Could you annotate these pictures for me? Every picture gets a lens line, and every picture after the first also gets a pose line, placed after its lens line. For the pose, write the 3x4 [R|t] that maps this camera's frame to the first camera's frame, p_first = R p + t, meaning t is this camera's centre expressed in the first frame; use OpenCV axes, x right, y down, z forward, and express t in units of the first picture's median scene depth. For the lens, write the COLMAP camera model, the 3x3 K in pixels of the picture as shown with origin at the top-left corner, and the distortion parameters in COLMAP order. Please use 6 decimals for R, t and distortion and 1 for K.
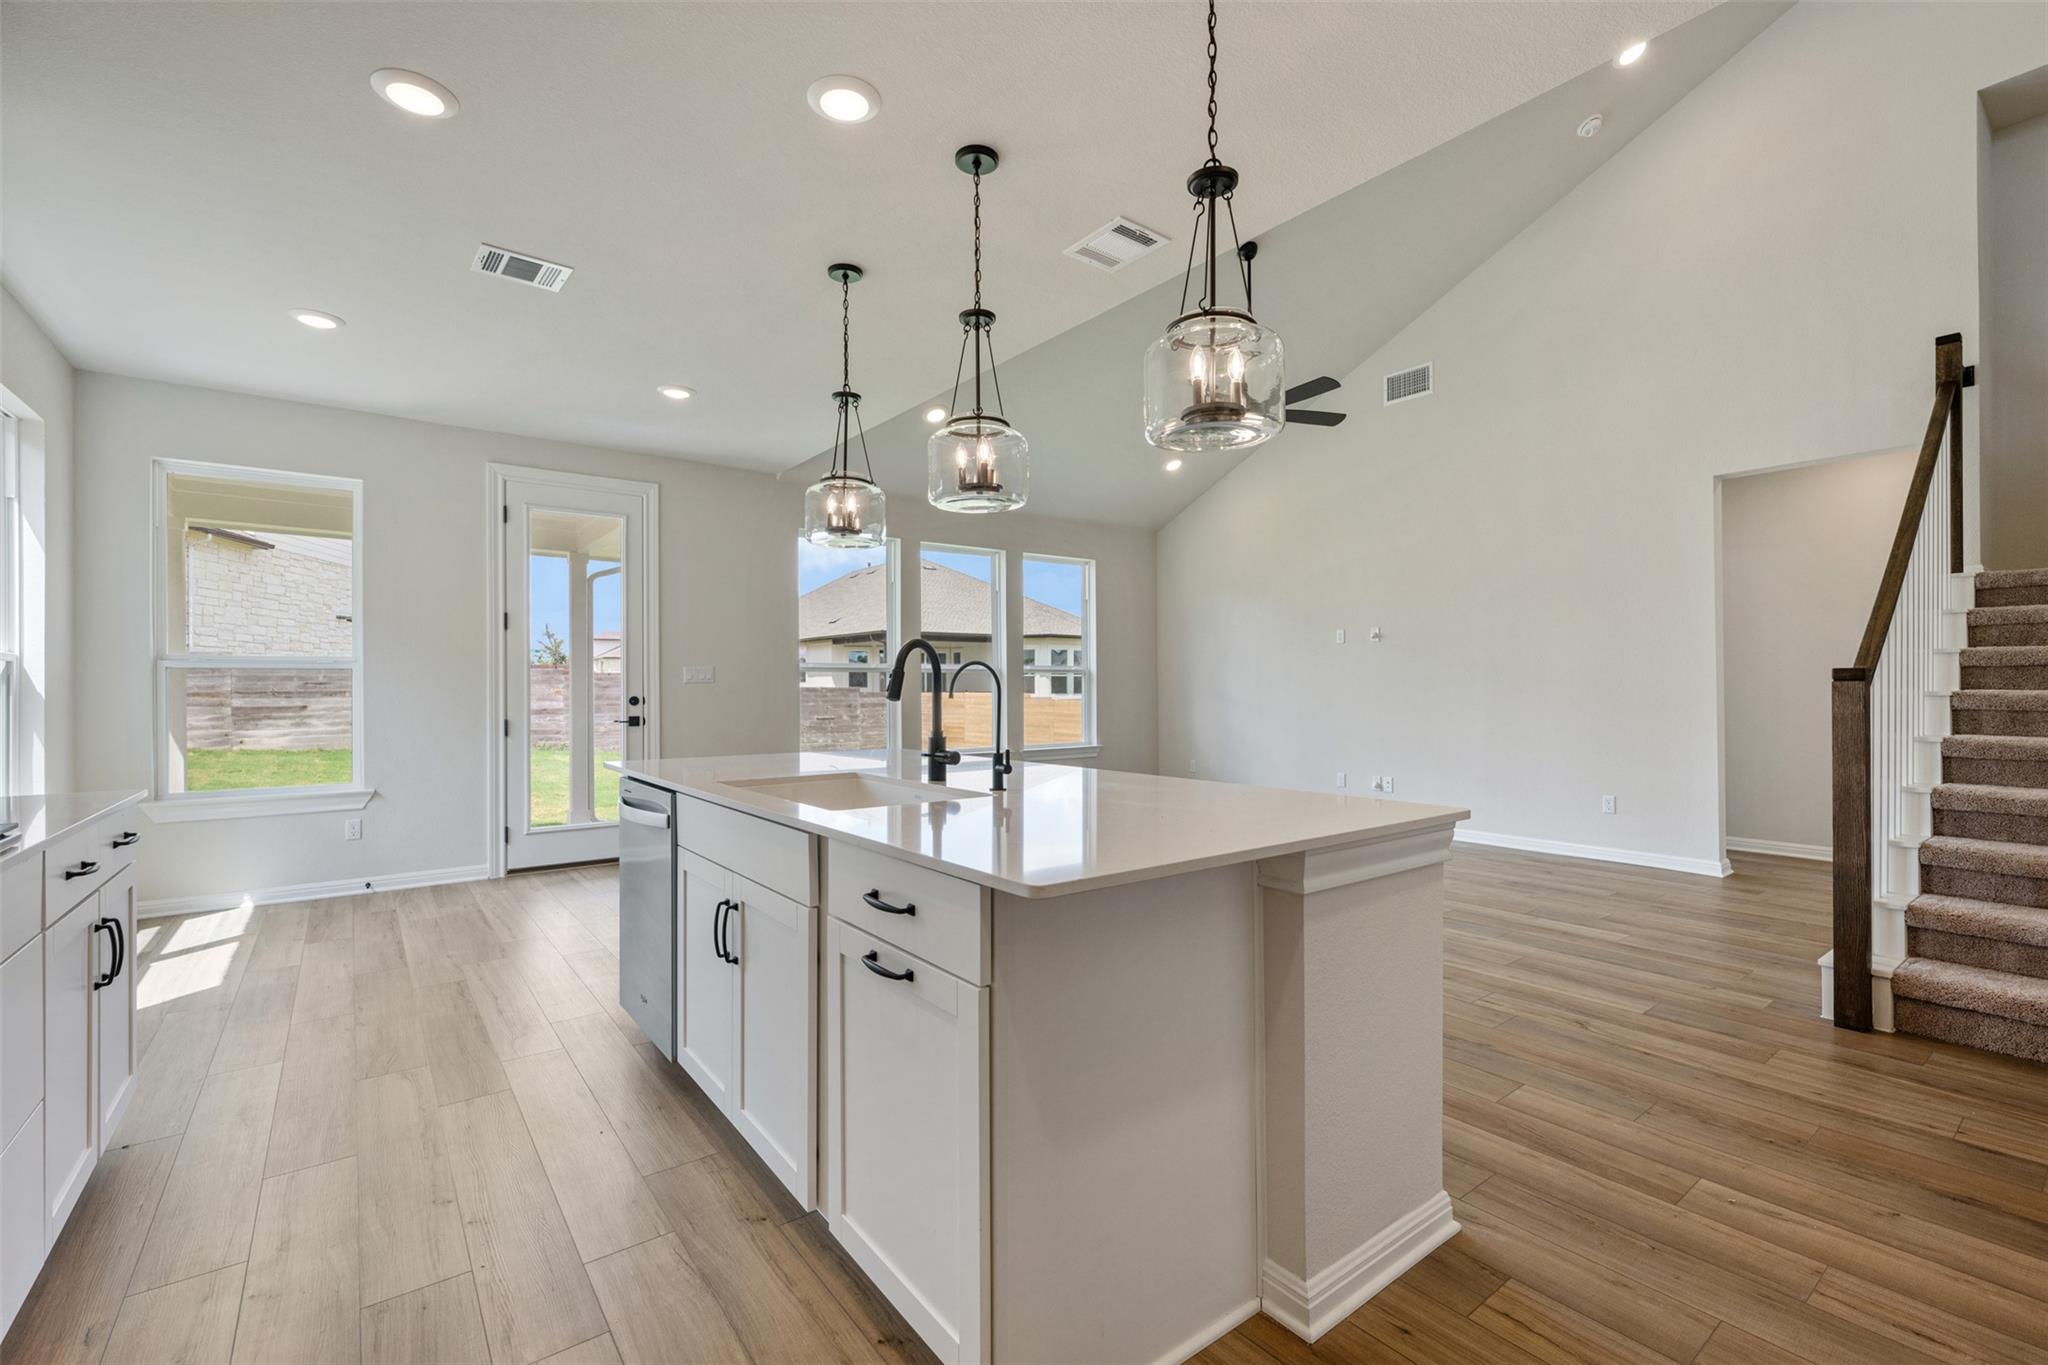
lens RADIAL K [[877.5, 0, 1024.7], [0, 877.5, 682.0], [0, 0, 1]] dist [-0.000123, 0.000317]
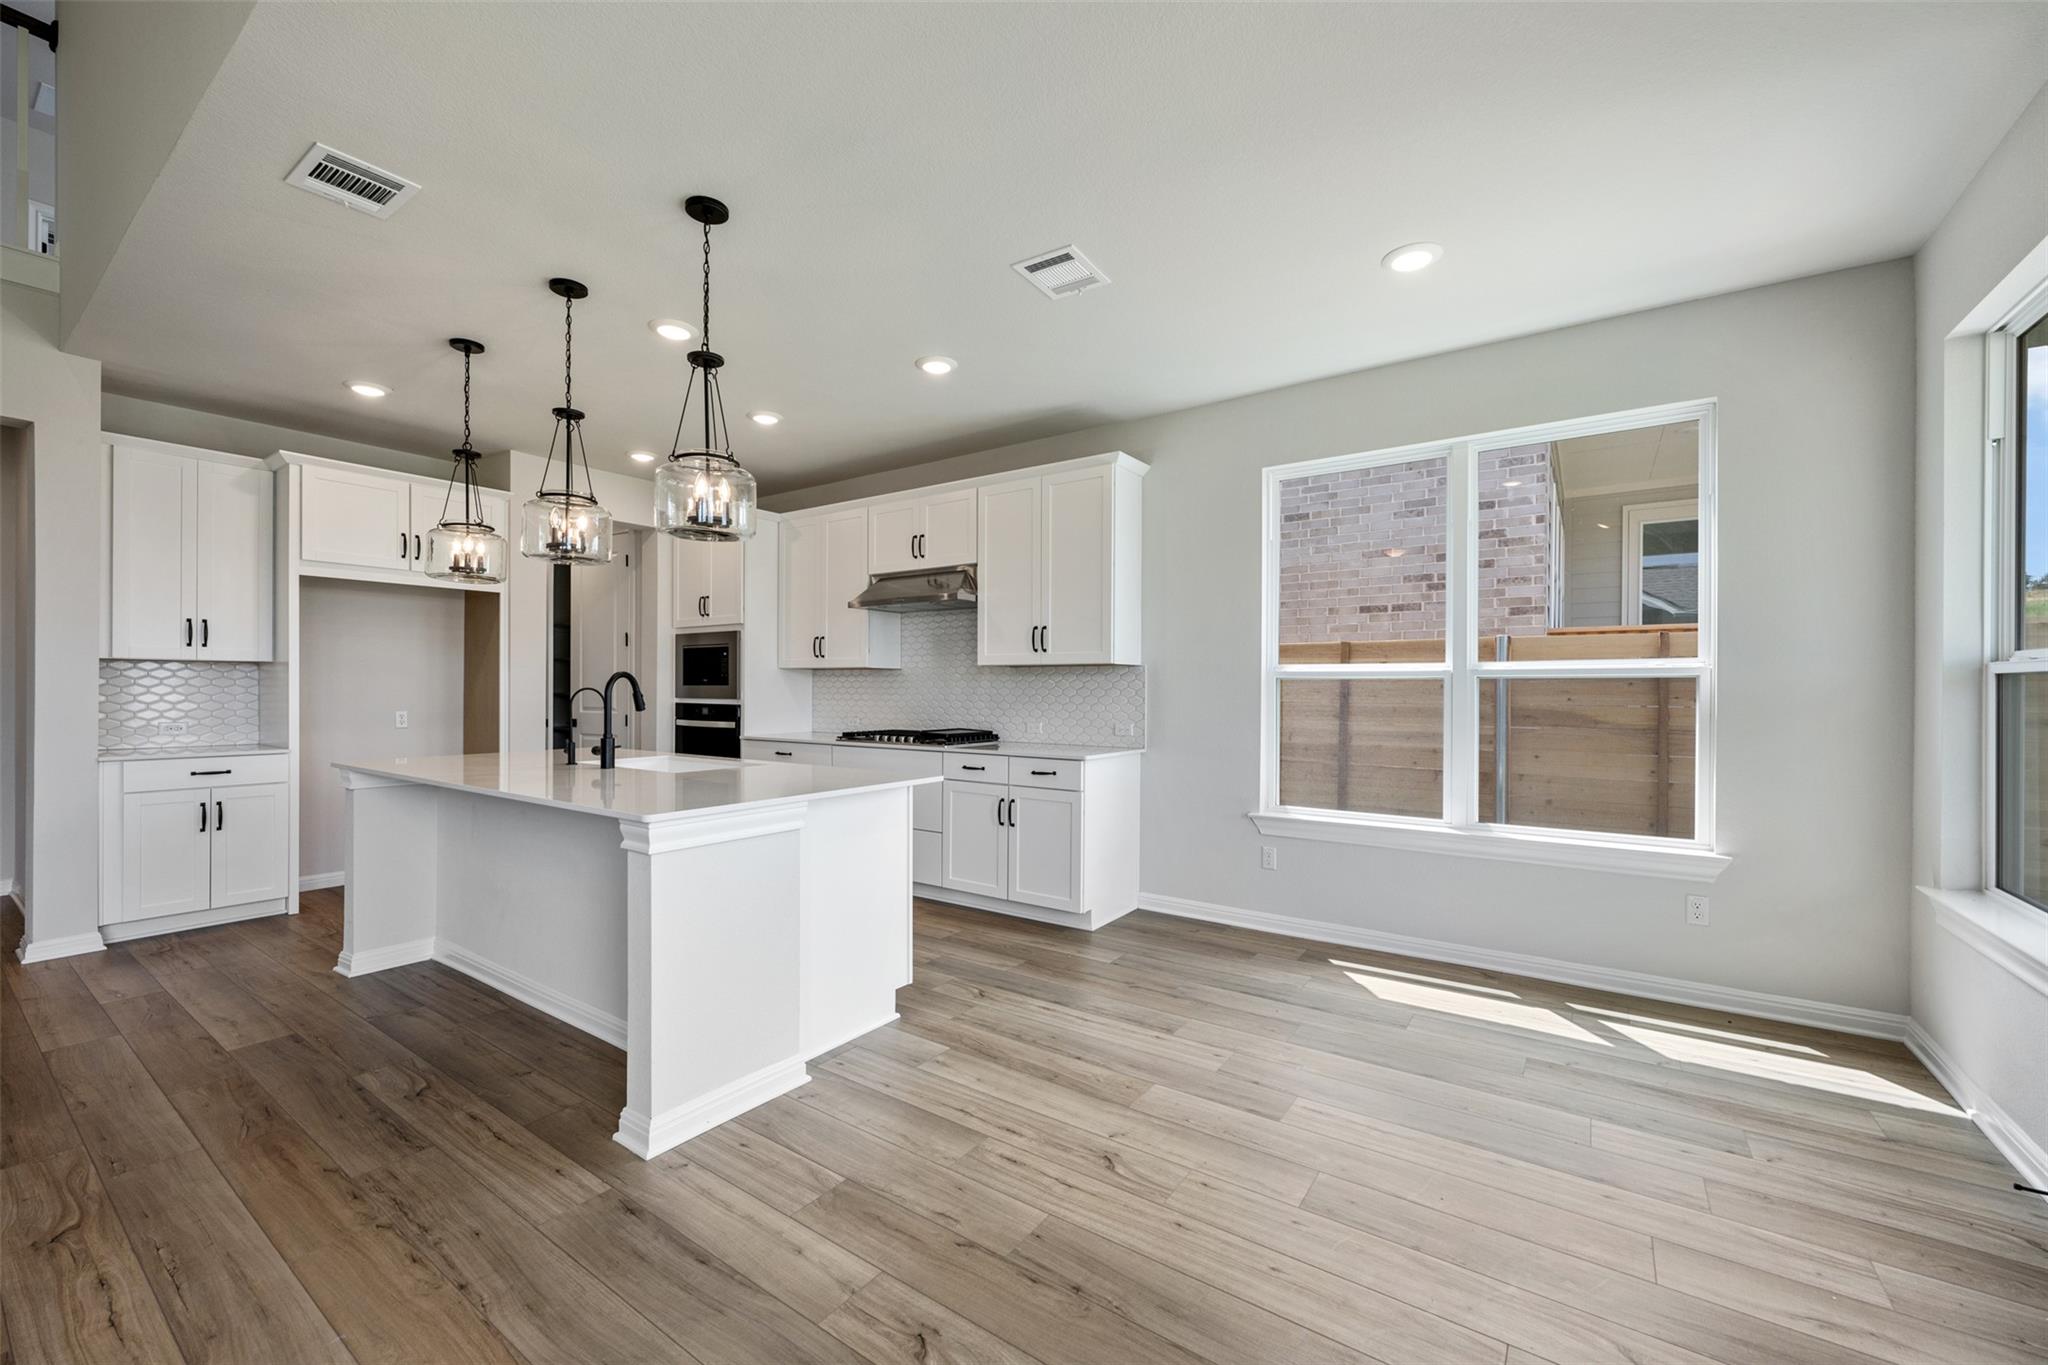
lens RADIAL K [[811.8, 0, 1025.8], [0, 811.8, 692.3], [0, 0, 1]] dist [-0.001180, 0.000514]
pose [[-0.952743, 0.000817, -0.303775, -0.225667], [0.001461, 0.999997, -0.001896, -0.005862], [0.303773, -0.002250, -0.952742, 1.590480]]
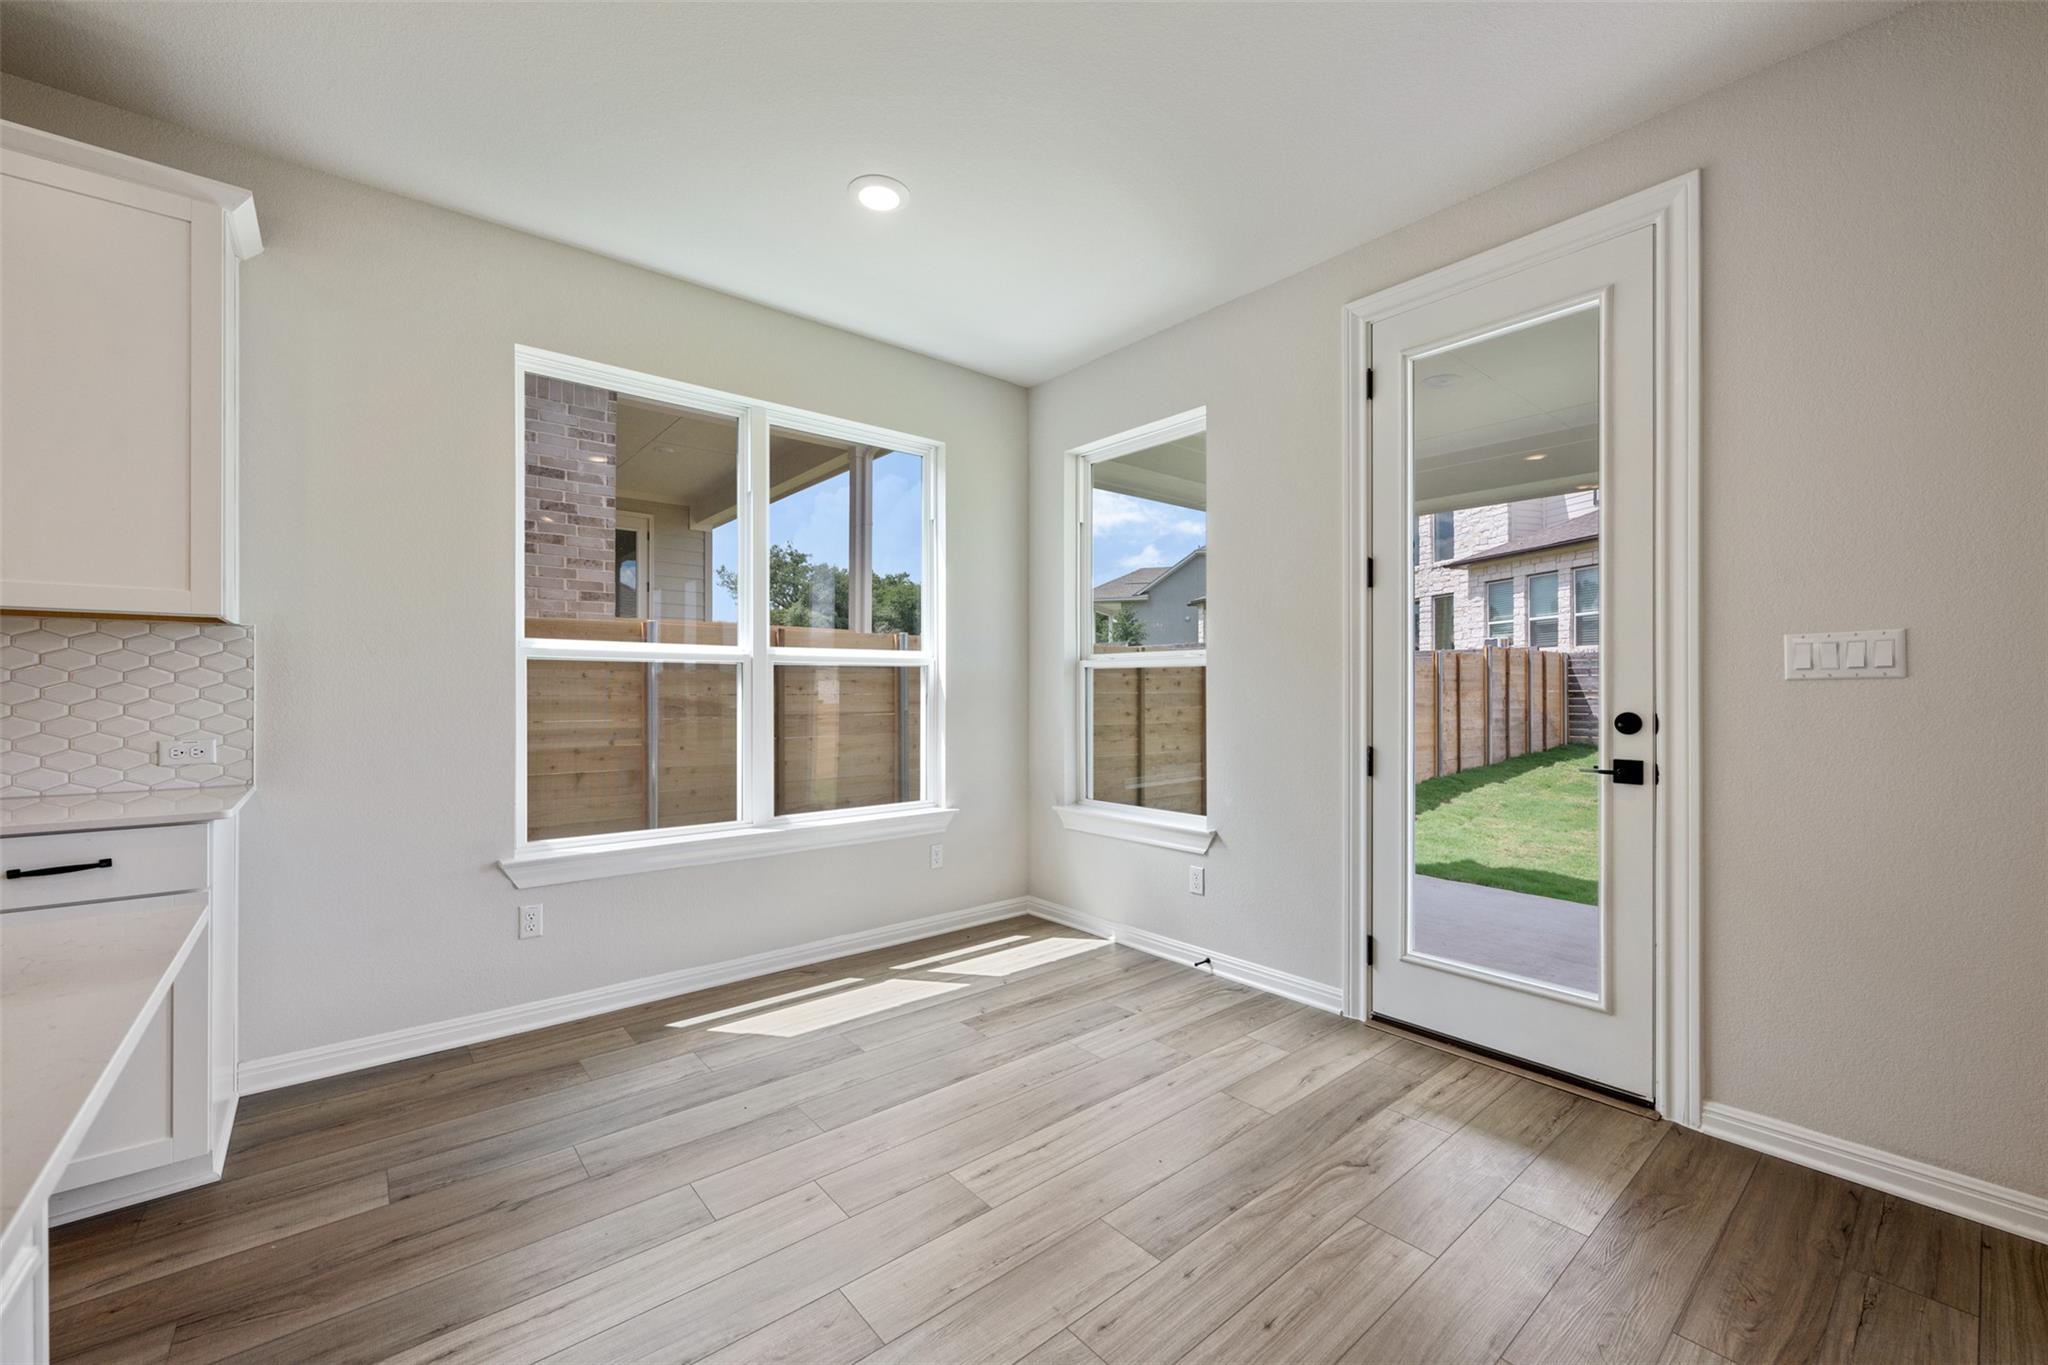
lens RADIAL K [[811.8, 0, 1021.0], [0, 811.8, 693.6], [0, 0, 1]] dist [-0.001180, 0.000514]
pose [[0.043091, 0.009222, -0.999029, -0.109770], [0.006797, 0.999932, 0.009524, 0.002419], [0.999048, -0.007201, 0.043025, 1.072079]]
